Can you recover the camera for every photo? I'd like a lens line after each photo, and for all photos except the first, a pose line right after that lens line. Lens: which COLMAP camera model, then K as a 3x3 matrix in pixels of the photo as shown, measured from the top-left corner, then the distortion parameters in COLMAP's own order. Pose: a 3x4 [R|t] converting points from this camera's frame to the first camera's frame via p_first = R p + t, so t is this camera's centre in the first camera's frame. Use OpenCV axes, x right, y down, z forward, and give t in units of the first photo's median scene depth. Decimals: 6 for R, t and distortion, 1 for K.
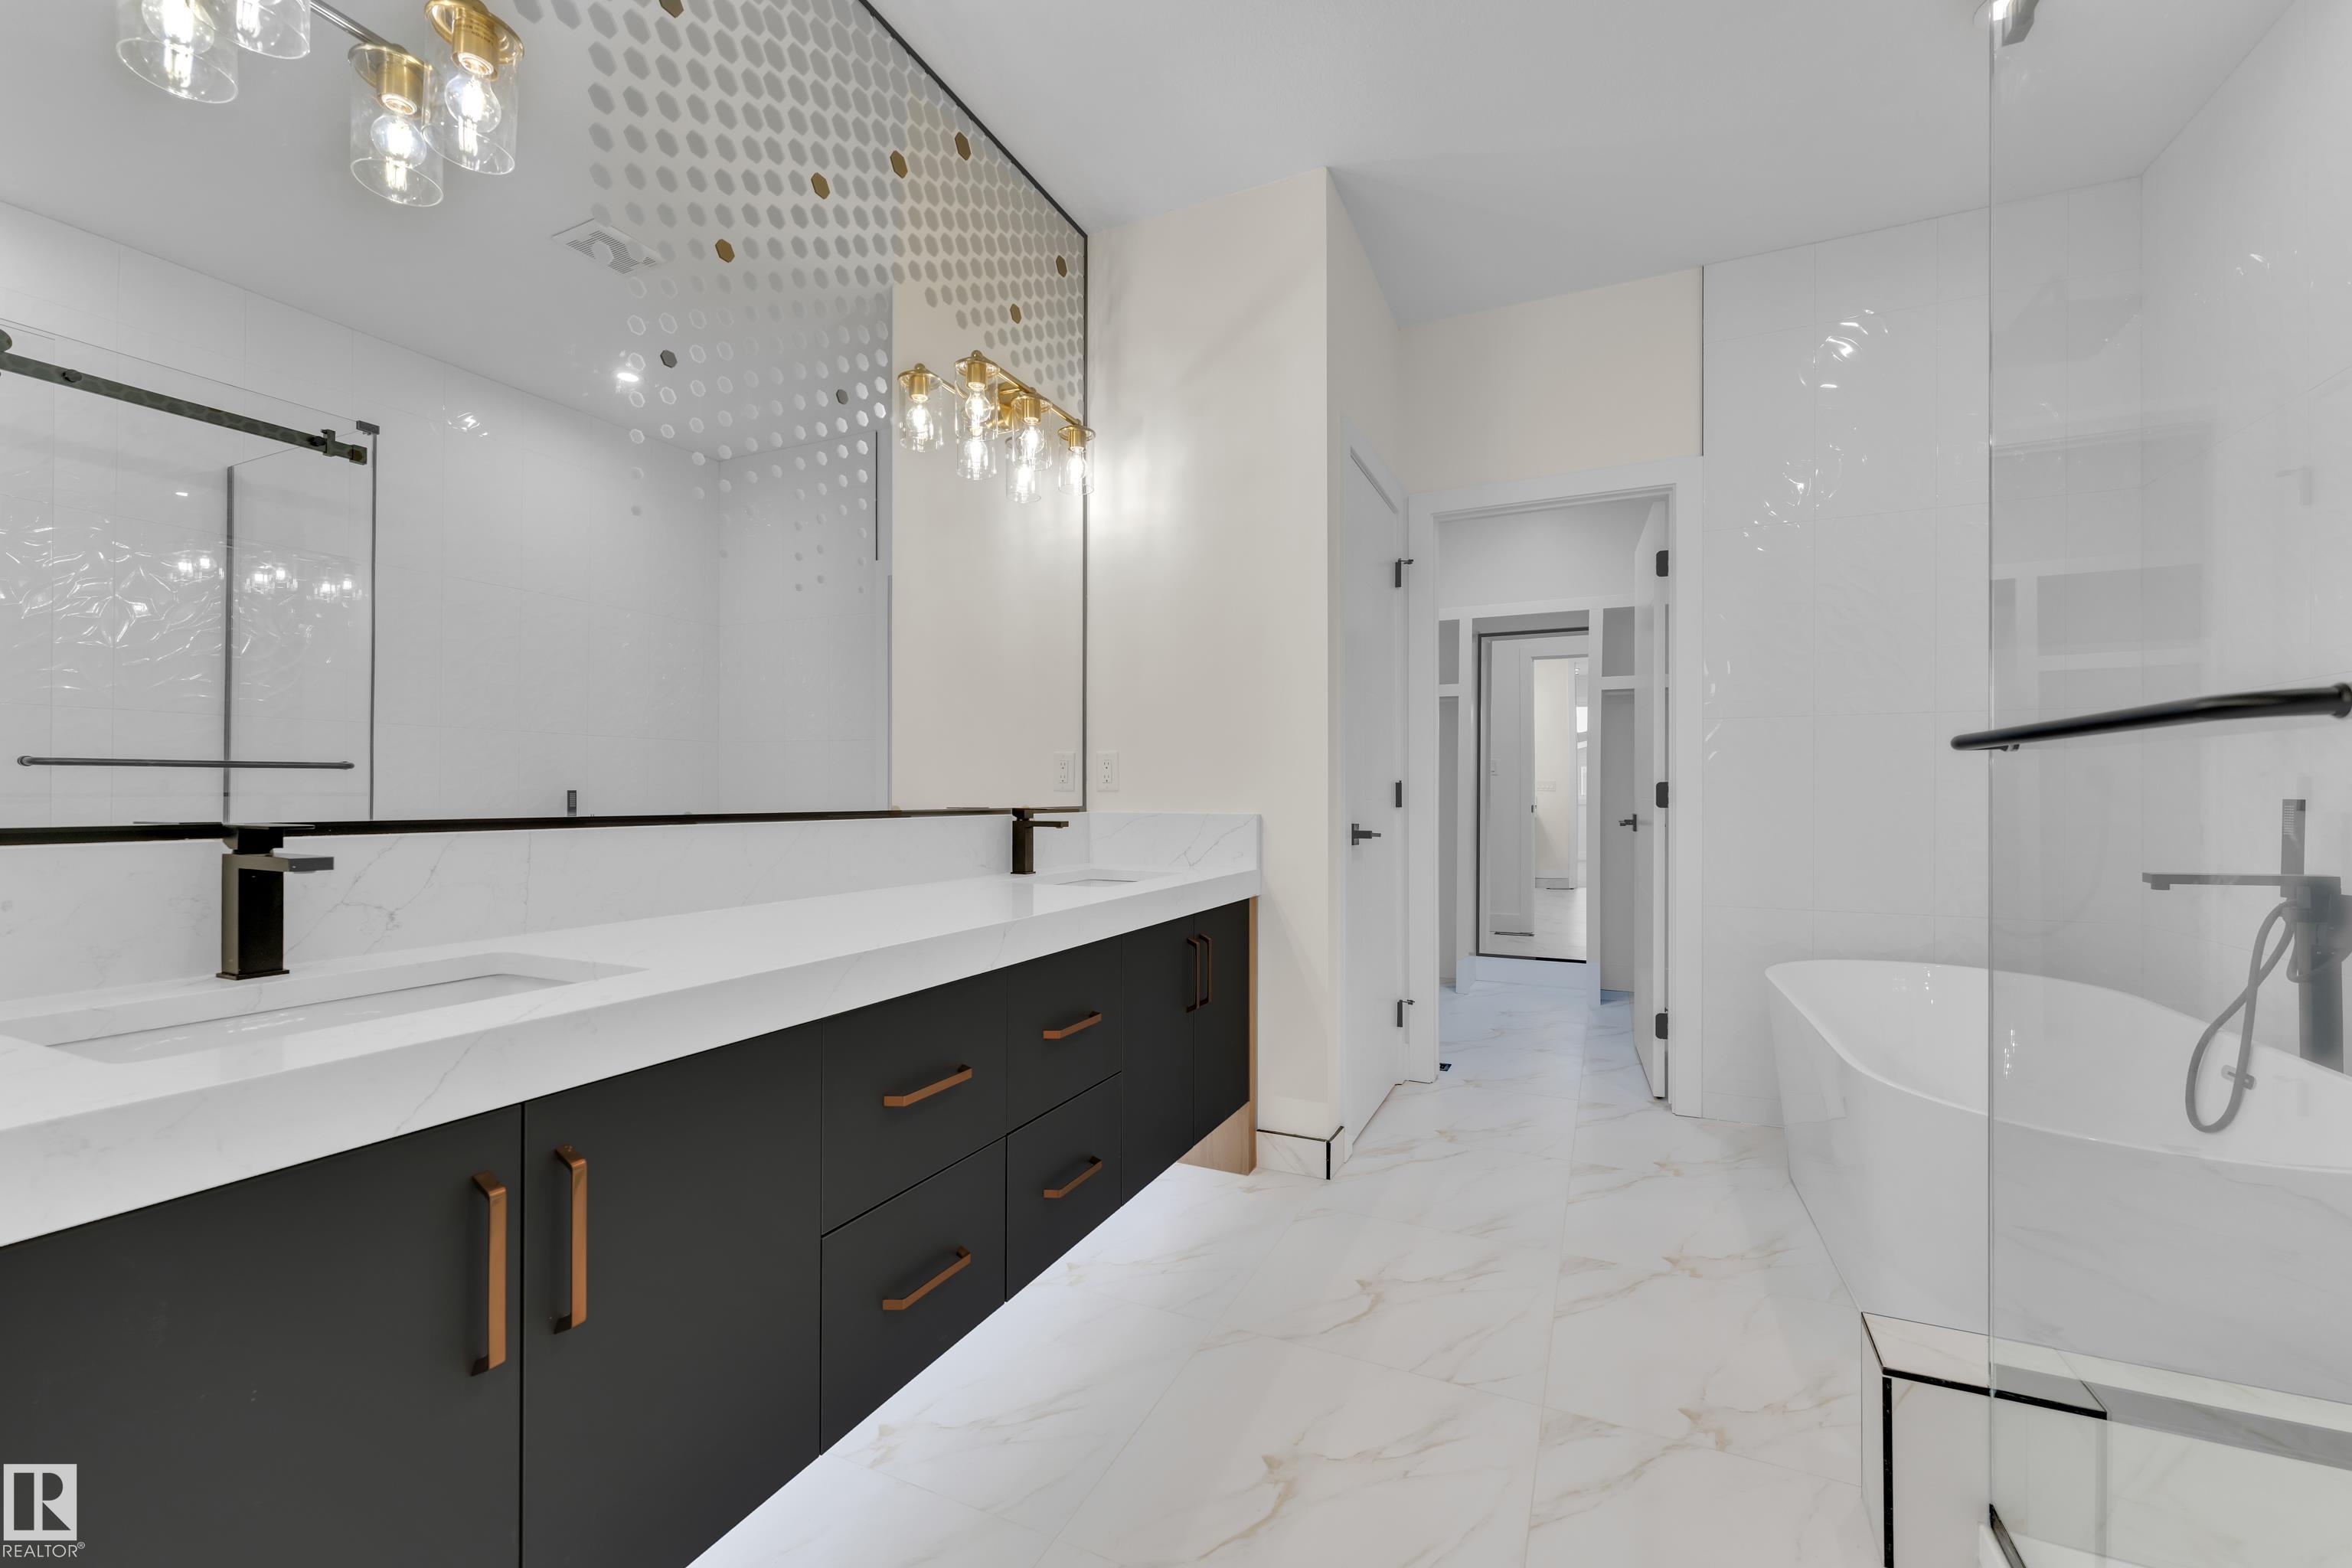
lens RADIAL K [[937.8, 0, 1175.6], [0, 937.8, 789.3], [0, 0, 1]] dist [0.002015, -0.000809]
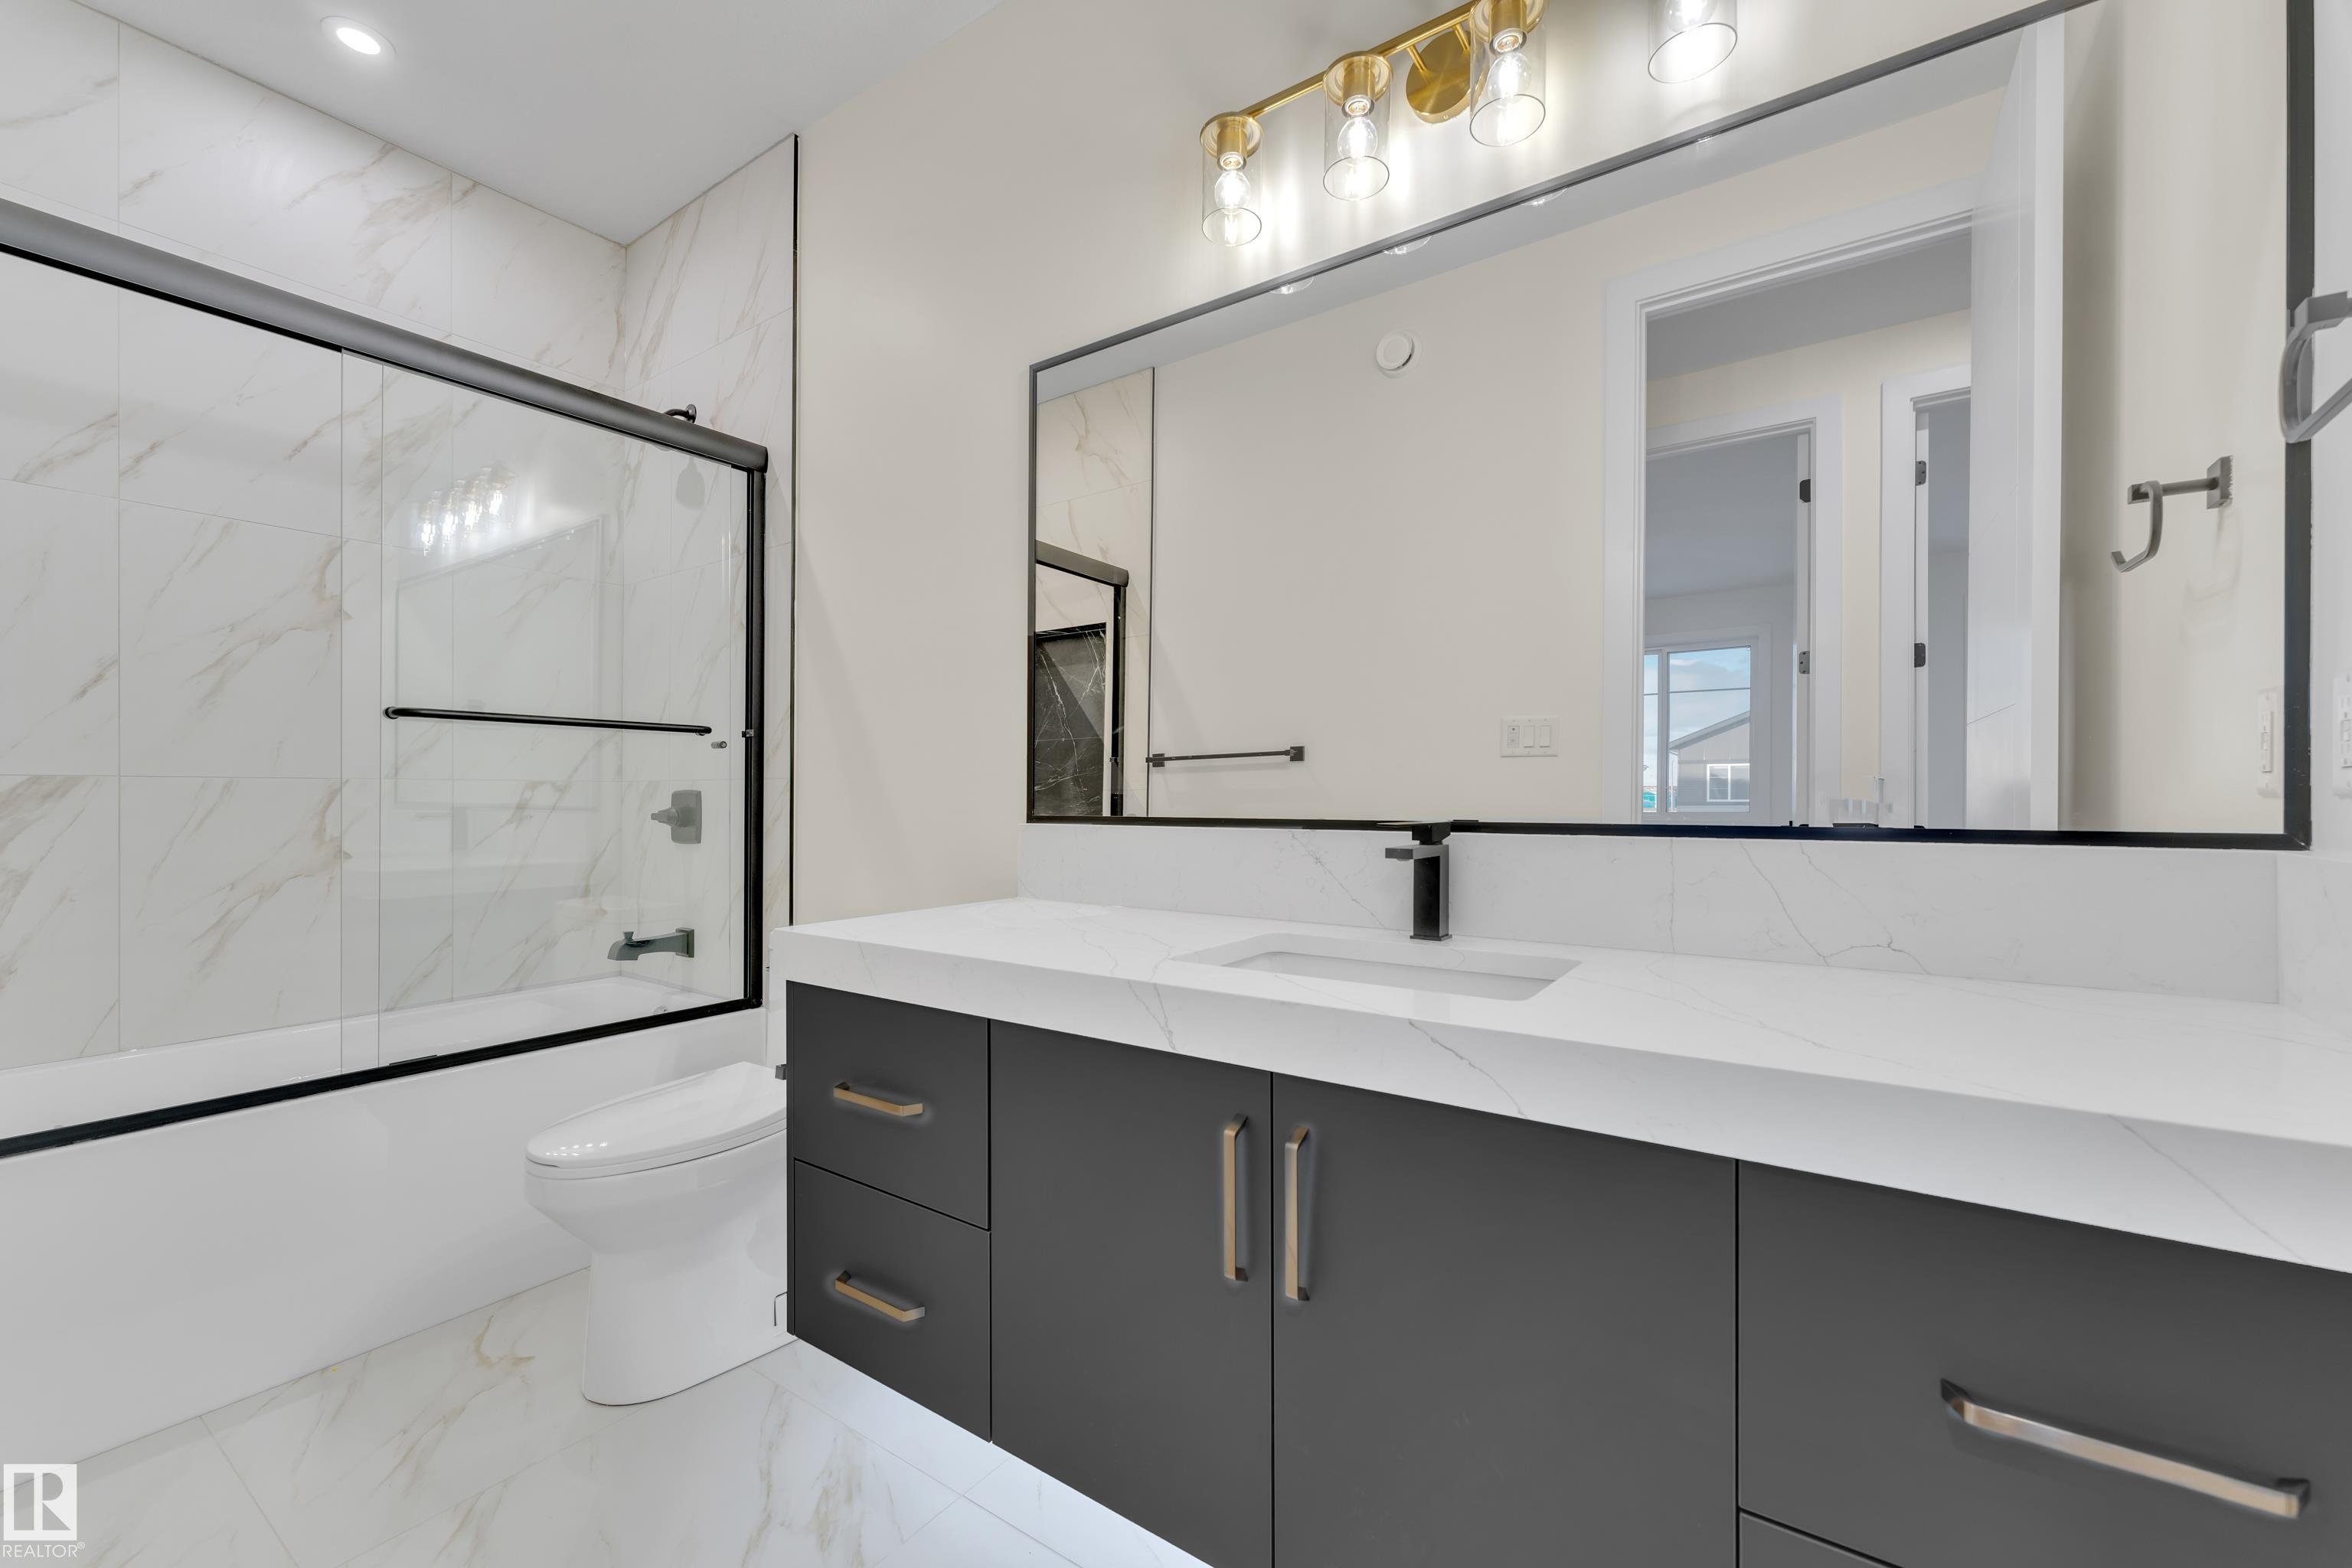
lens RADIAL K [[937.8, 0, 1175.6], [0, 937.8, 789.3], [0, 0, 1]] dist [0.002015, -0.000809]
pose [[-0.174423, -0.010134, -0.984619, 0.358999], [0.004046, 0.999931, -0.011008, 0.005967], [0.984663, -0.005904, -0.174370, 0.879502]]
